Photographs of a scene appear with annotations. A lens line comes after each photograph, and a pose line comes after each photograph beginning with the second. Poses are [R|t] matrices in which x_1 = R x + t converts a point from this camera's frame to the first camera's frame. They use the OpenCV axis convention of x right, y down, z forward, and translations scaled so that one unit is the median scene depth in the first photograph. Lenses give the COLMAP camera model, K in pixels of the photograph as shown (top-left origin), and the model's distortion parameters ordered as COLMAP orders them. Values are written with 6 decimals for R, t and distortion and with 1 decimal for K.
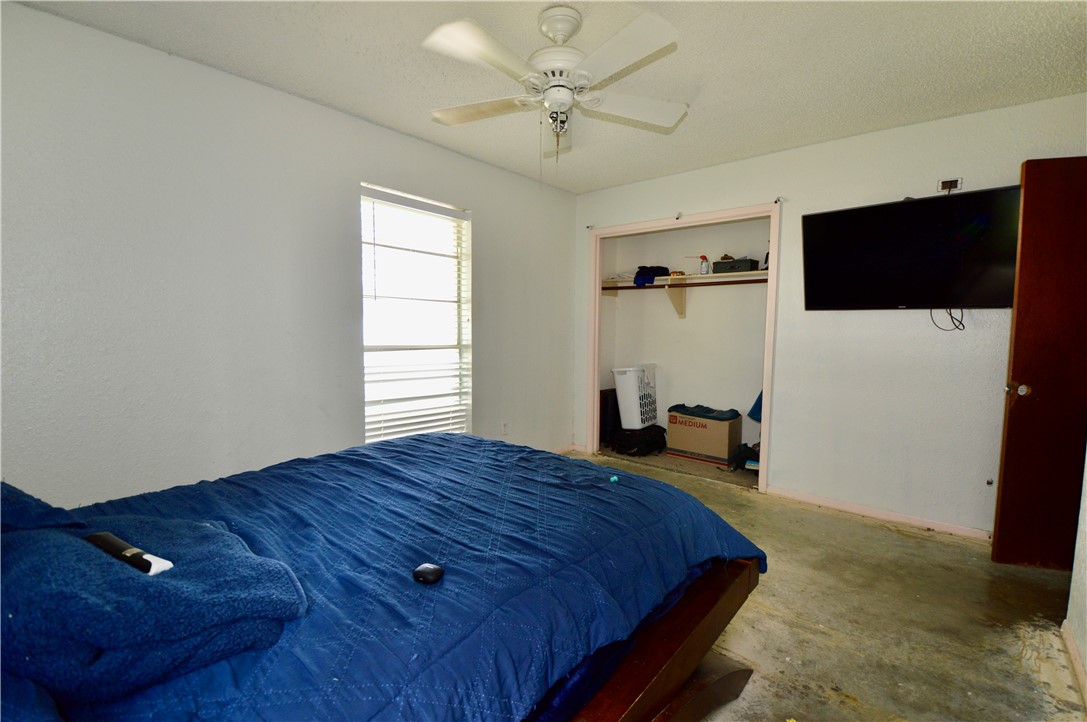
lens RADIAL K [[478.2, 0, 543.5], [0, 478.2, 361.0], [0, 0, 1]] dist [-0.000960, -0.016084]
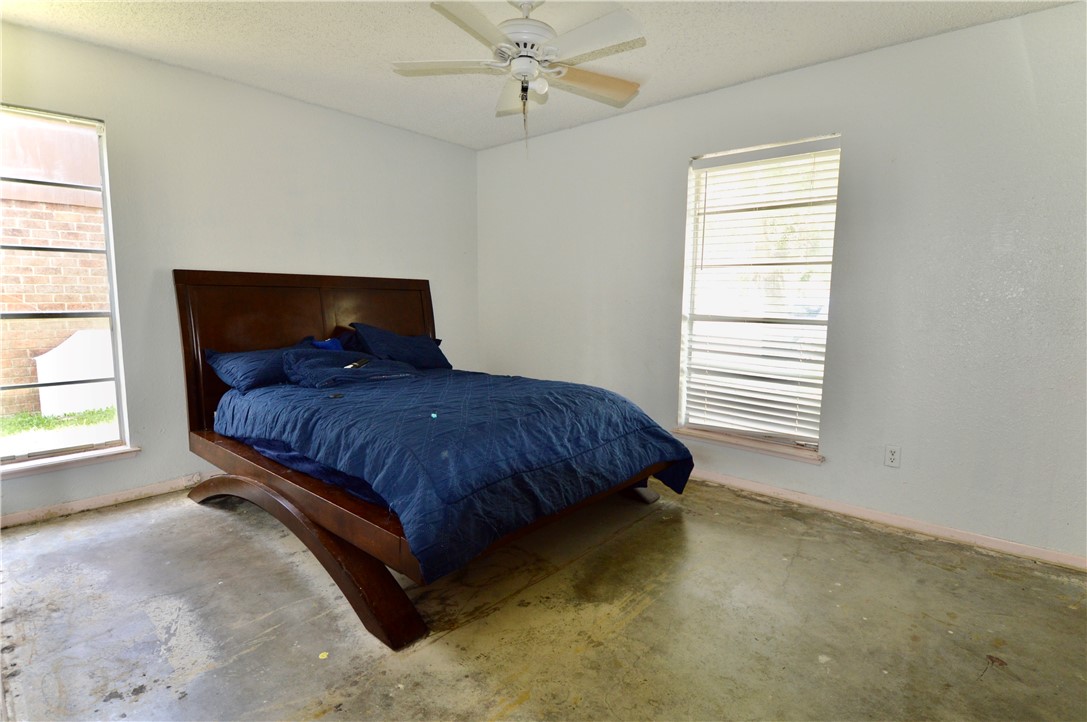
lens RADIAL K [[478.2, 0, 543.5], [0, 478.2, 361.0], [0, 0, 1]] dist [-0.000960, -0.016084]
pose [[0.054549, 0.147064, -0.987622, 1.153290], [-0.094846, 0.985385, 0.141492, -0.080930], [0.993996, 0.085954, 0.067700, 1.029497]]
